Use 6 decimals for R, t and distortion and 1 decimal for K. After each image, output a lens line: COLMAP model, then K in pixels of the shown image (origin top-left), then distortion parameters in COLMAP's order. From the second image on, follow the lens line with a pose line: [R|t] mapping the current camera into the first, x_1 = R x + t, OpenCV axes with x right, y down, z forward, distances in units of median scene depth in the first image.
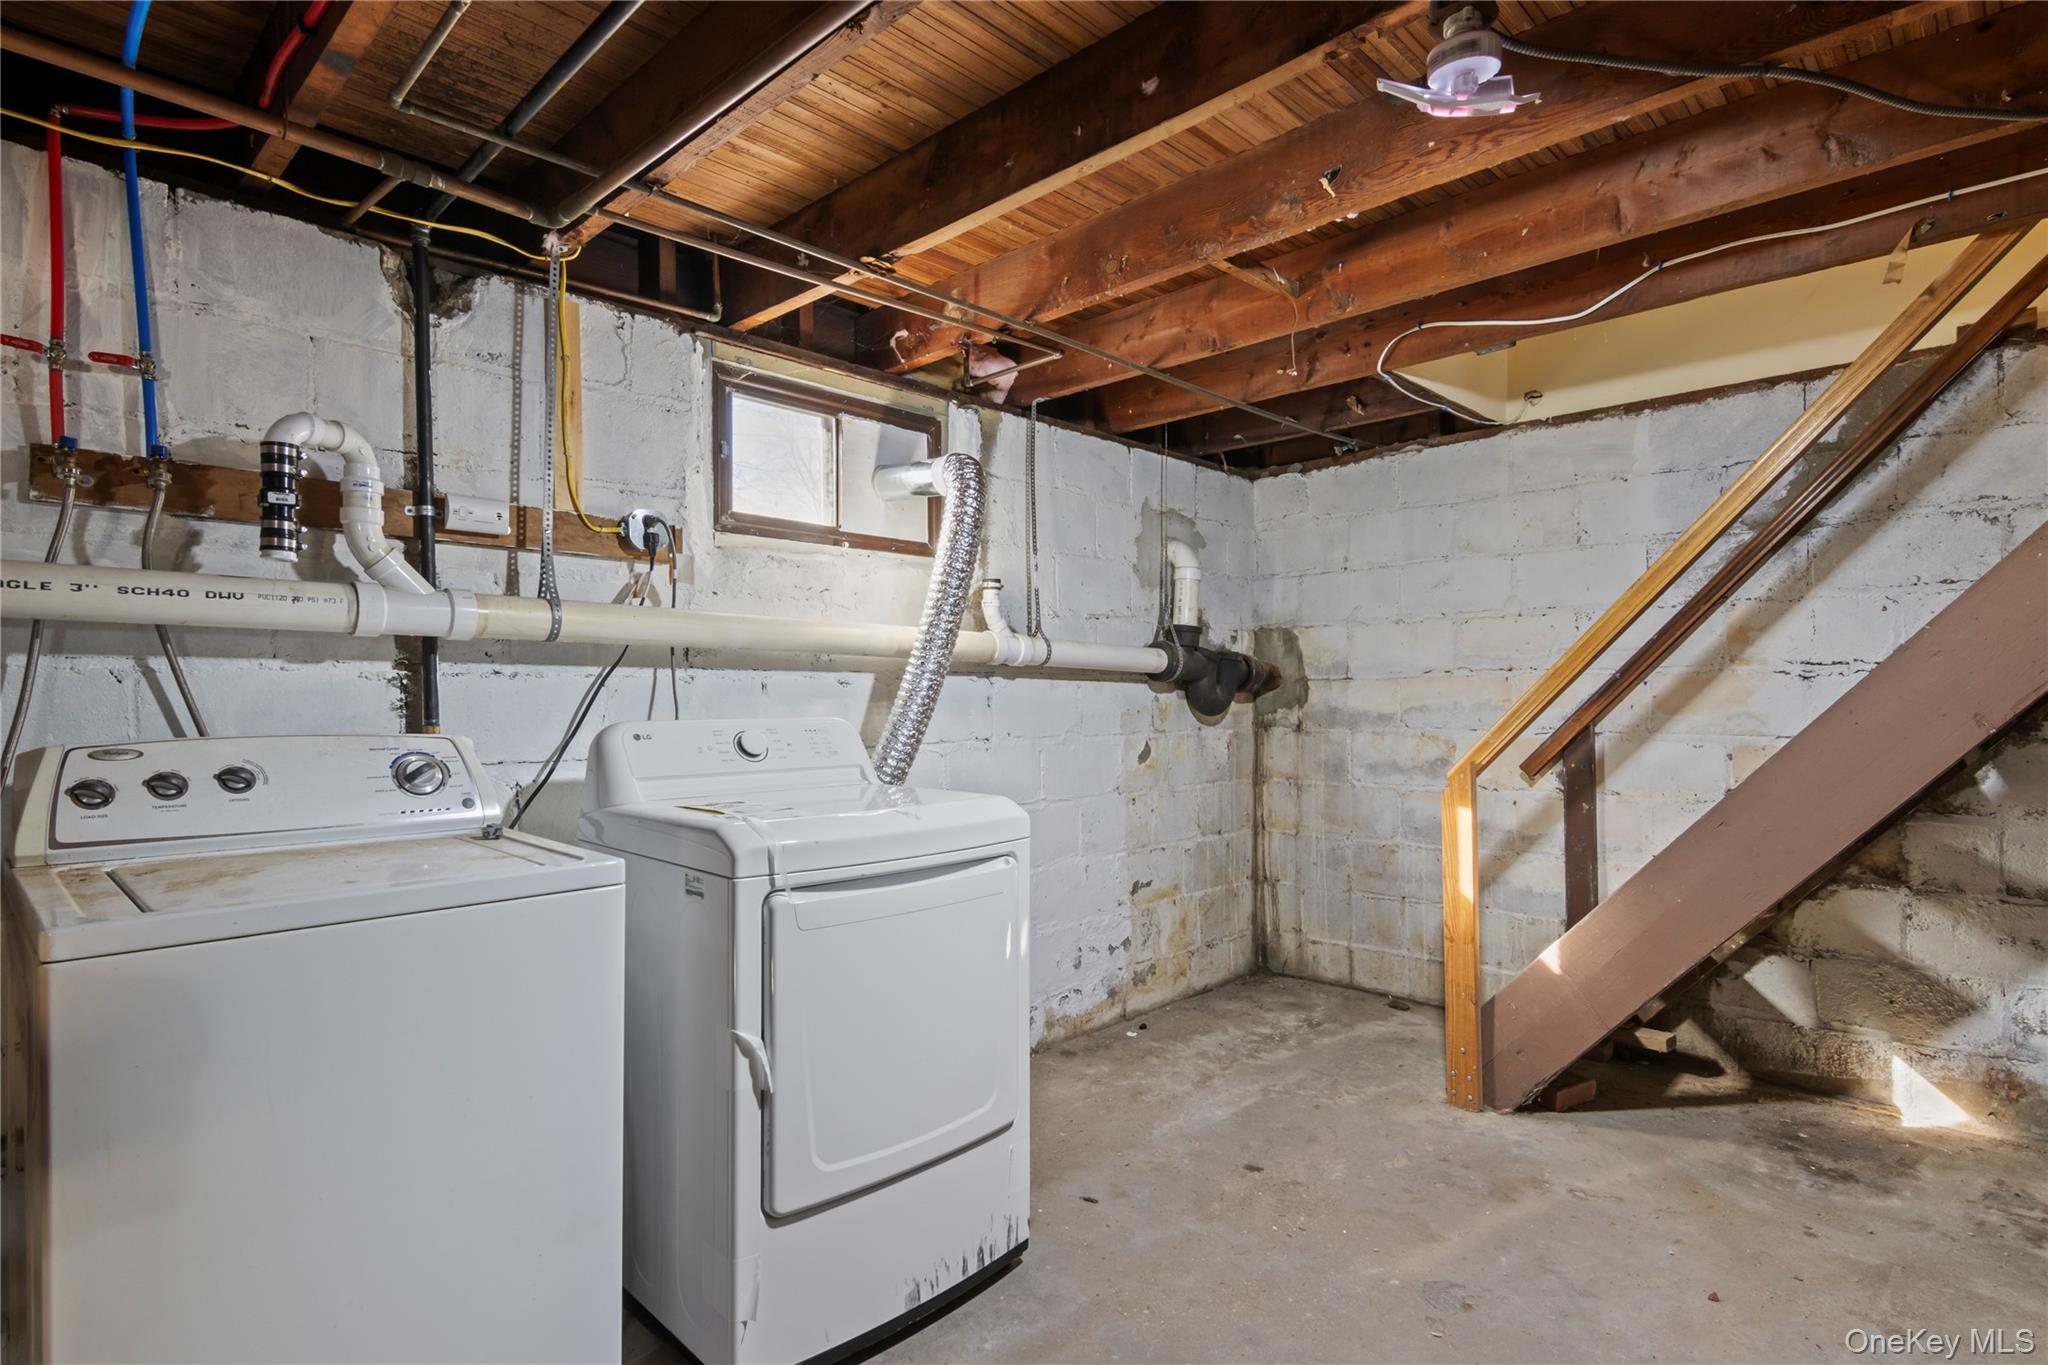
lens RADIAL K [[1038.9, 0, 1023.9], [0, 1038.9, 689.3], [0, 0, 1]] dist [0.016014, -0.009493]
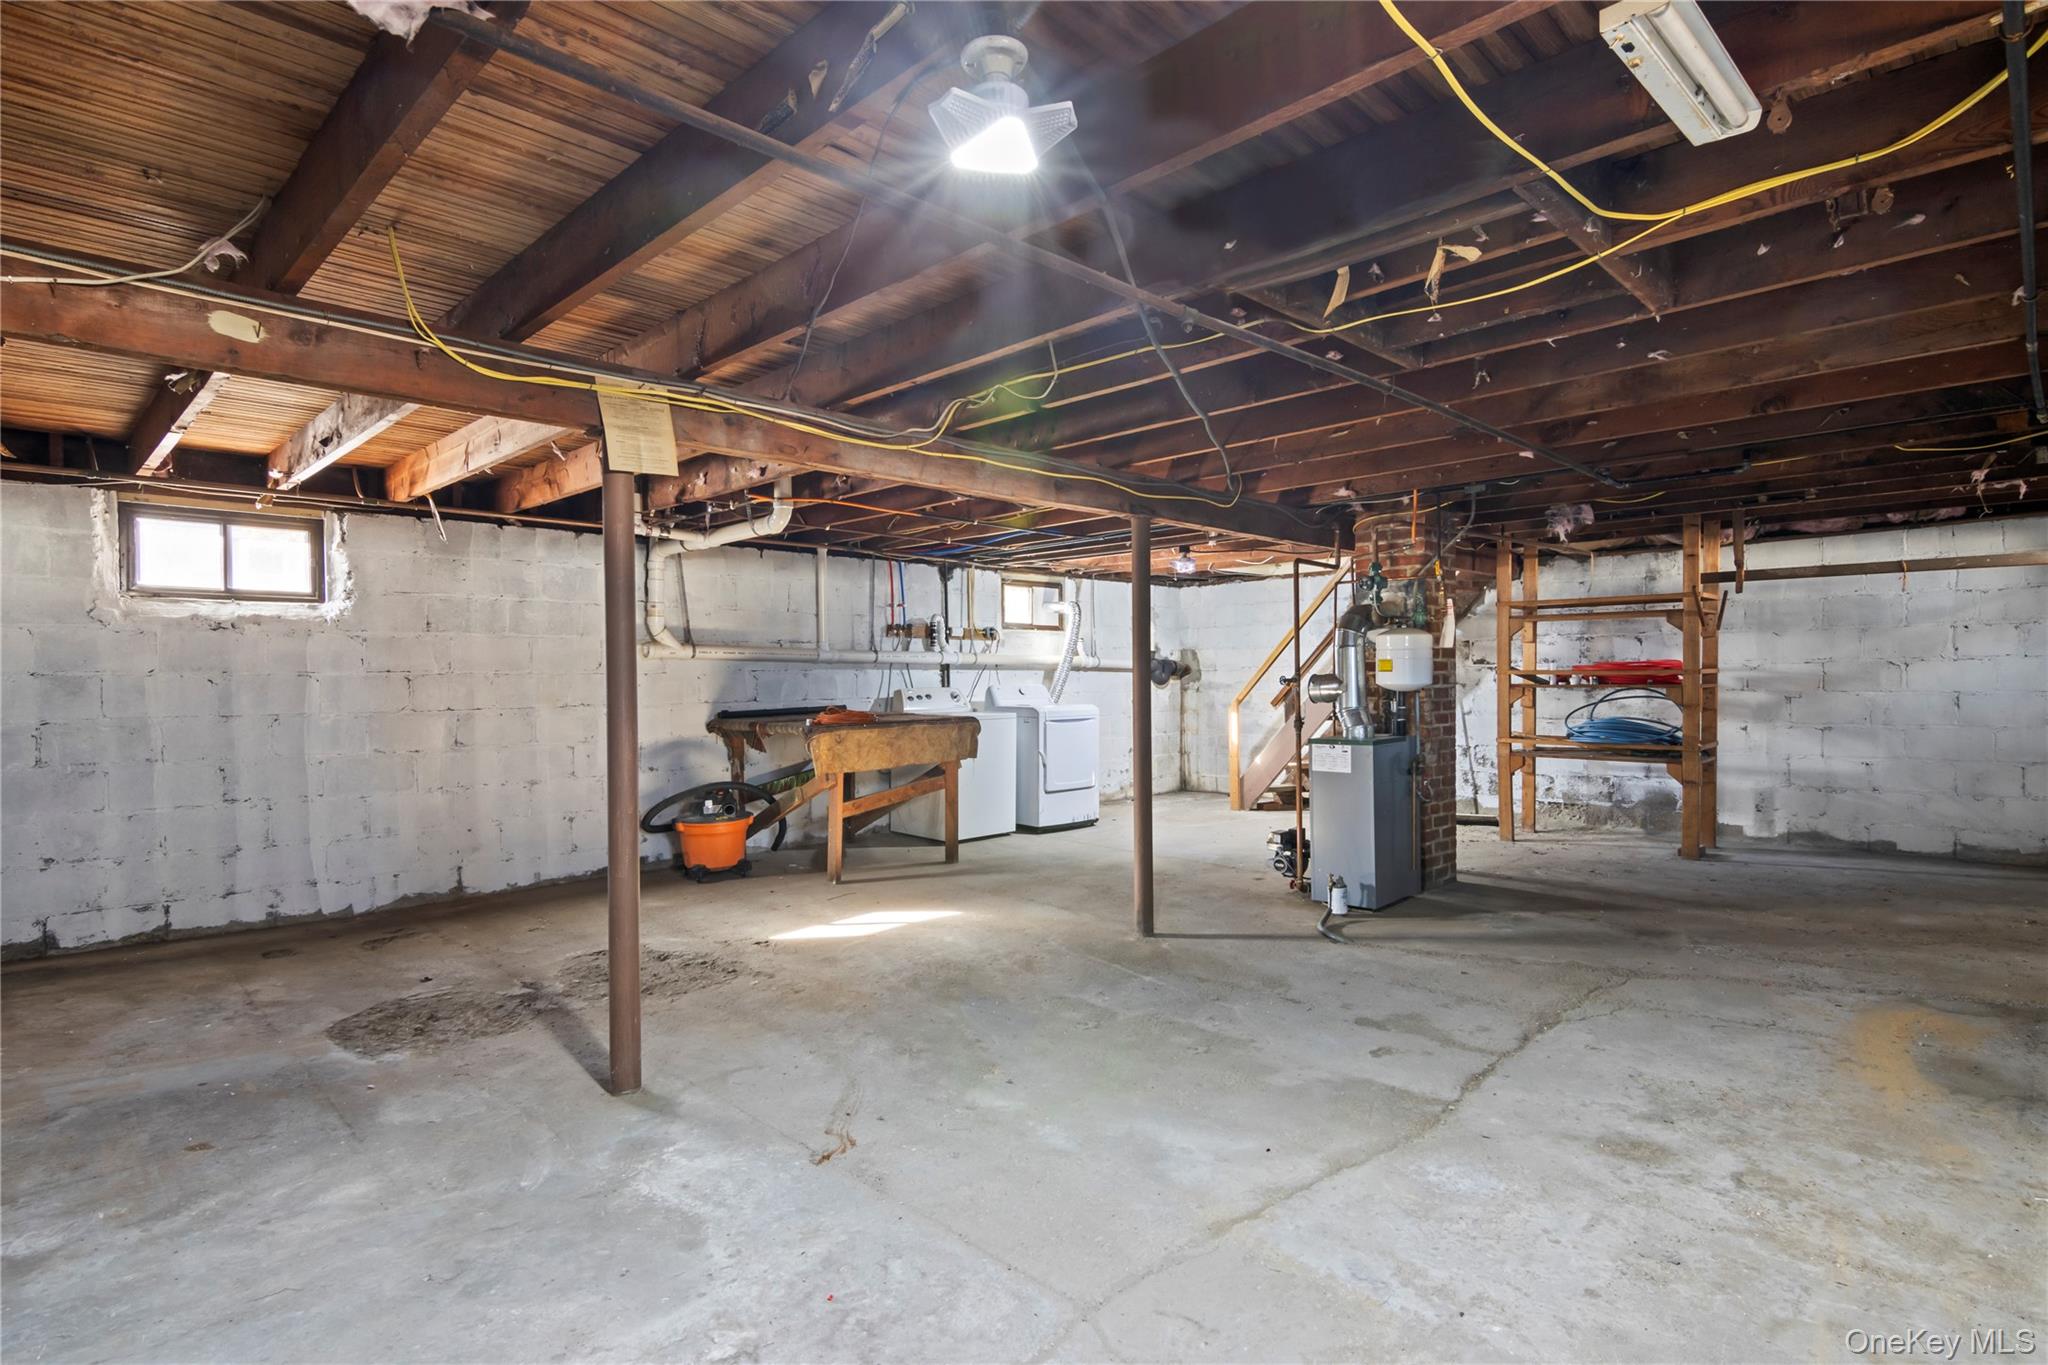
lens RADIAL K [[1038.9, 0, 1023.6], [0, 1038.9, 680.3], [0, 0, 1]] dist [0.016014, -0.009493]
pose [[0.999906, -0.001469, -0.013639, -0.164033], [0.001642, 0.999919, 0.012639, -0.025547], [0.013619, -0.012660, 0.999827, -2.109578]]
